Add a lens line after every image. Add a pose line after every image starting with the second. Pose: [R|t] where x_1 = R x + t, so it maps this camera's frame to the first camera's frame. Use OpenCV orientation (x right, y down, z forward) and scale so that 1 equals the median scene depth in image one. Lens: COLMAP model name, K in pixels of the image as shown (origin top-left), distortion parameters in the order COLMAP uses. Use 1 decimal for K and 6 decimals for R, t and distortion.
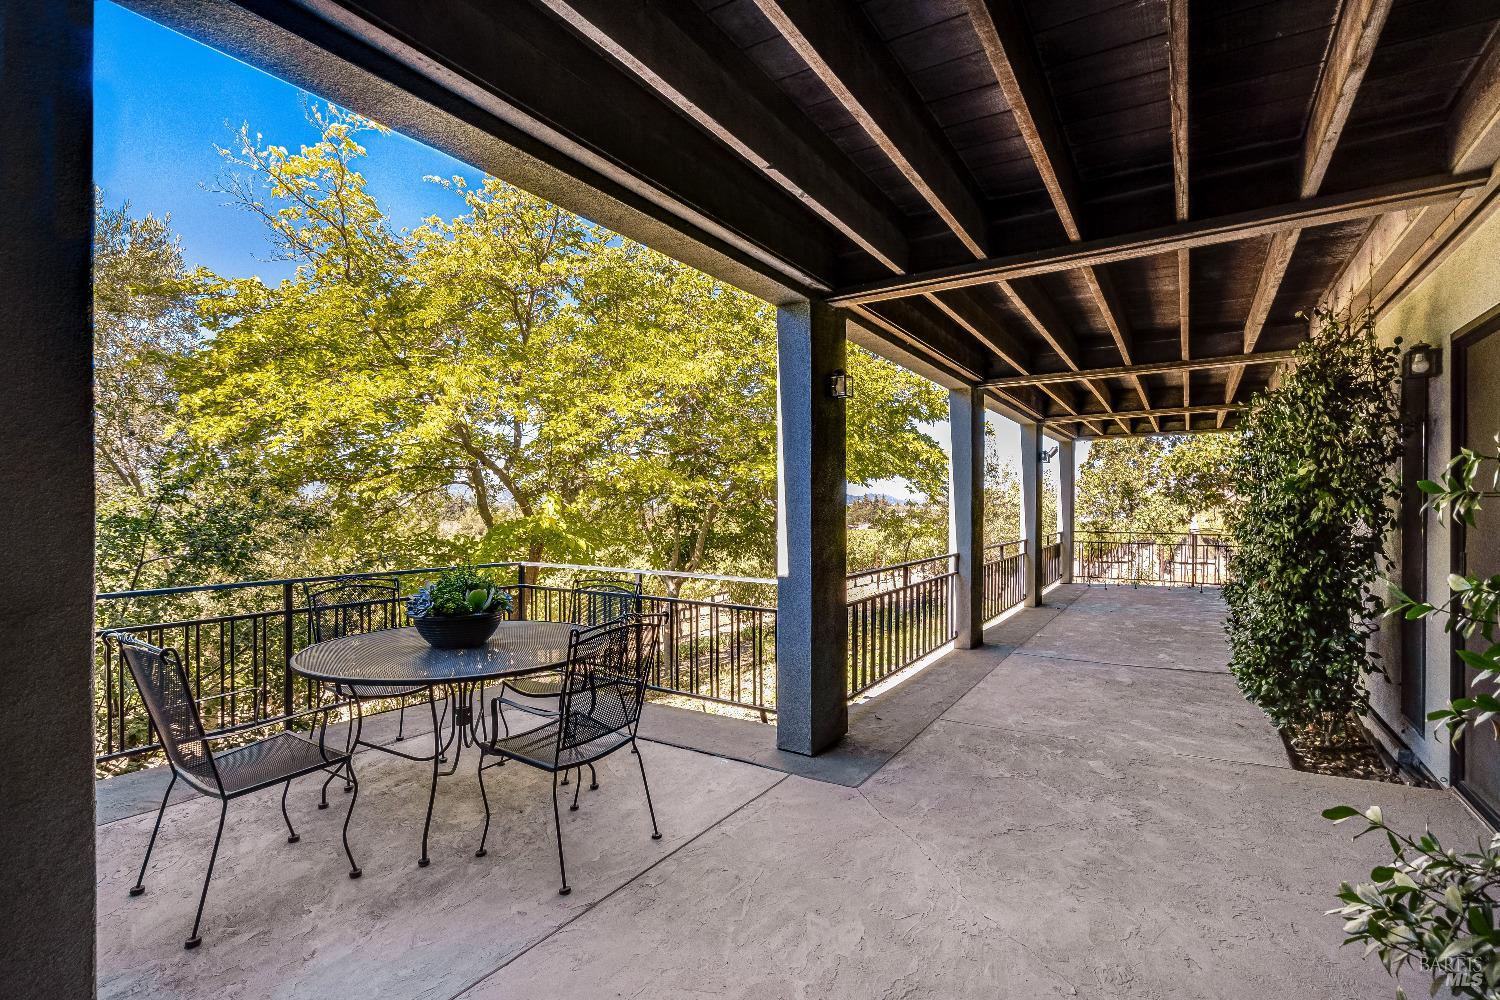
lens RADIAL K [[692.5, 0, 749.6], [0, 692.5, 508.4], [0, 0, 1]] dist [-0.001315, -0.000144]
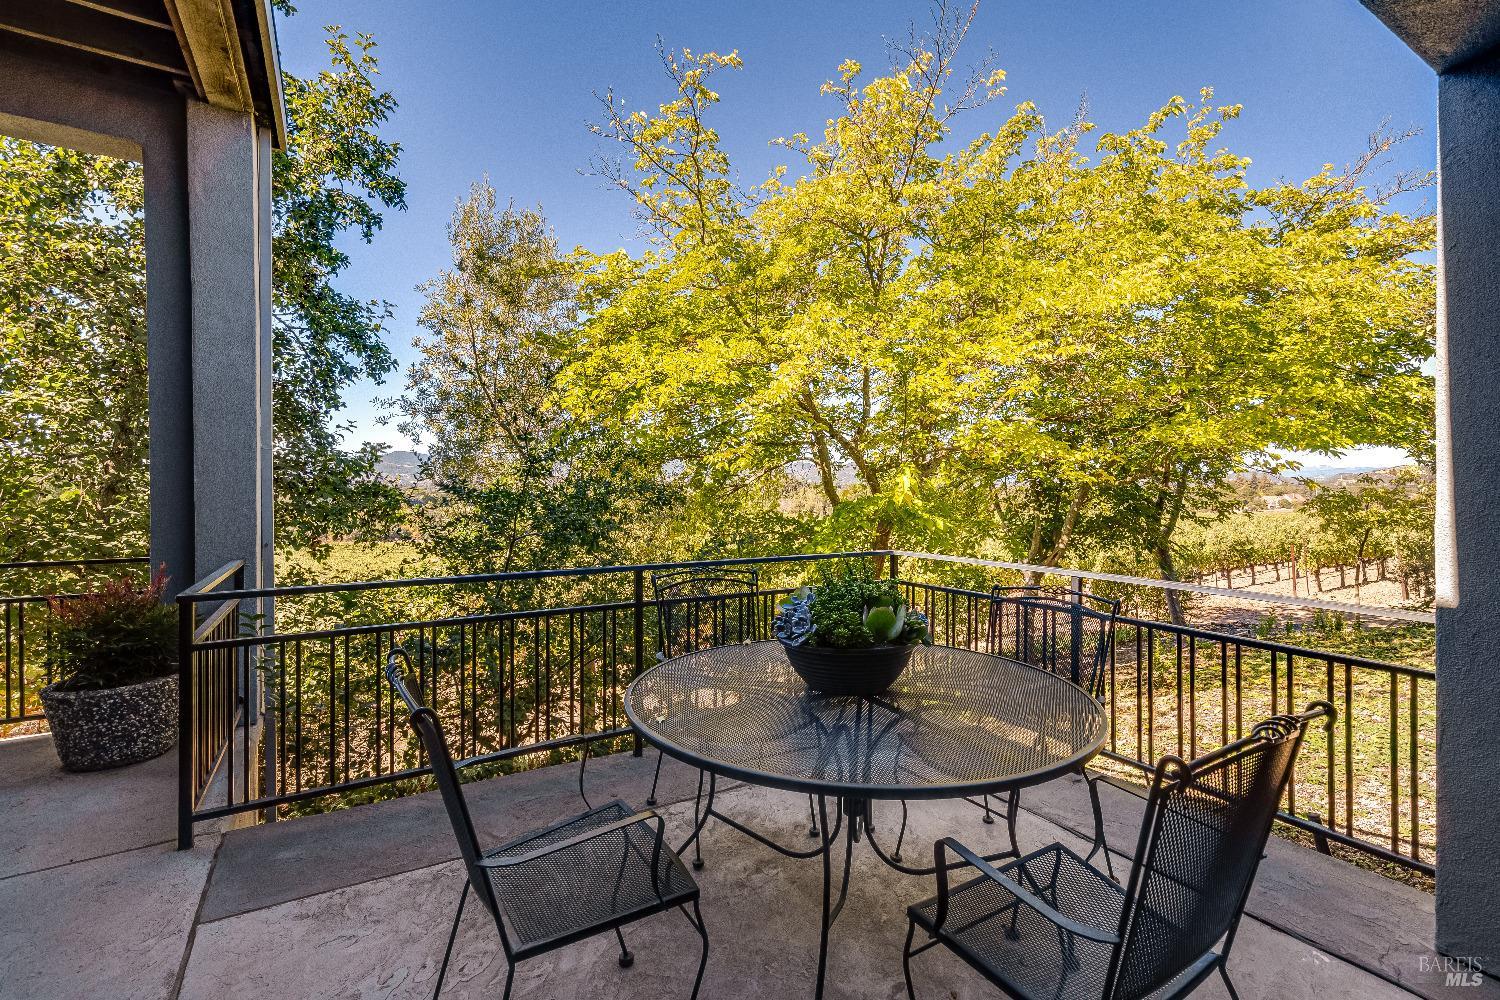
lens RADIAL K [[677.5, 0, 750.0], [0, 677.5, 500.0], [0, 0, 1]] dist [-0.000241, -0.000082]
pose [[0.896182, 0.008810, -0.443600, -0.093288], [-0.001514, 0.999858, 0.016798, 0.005717], [0.443685, -0.014383, 0.896068, 0.167083]]
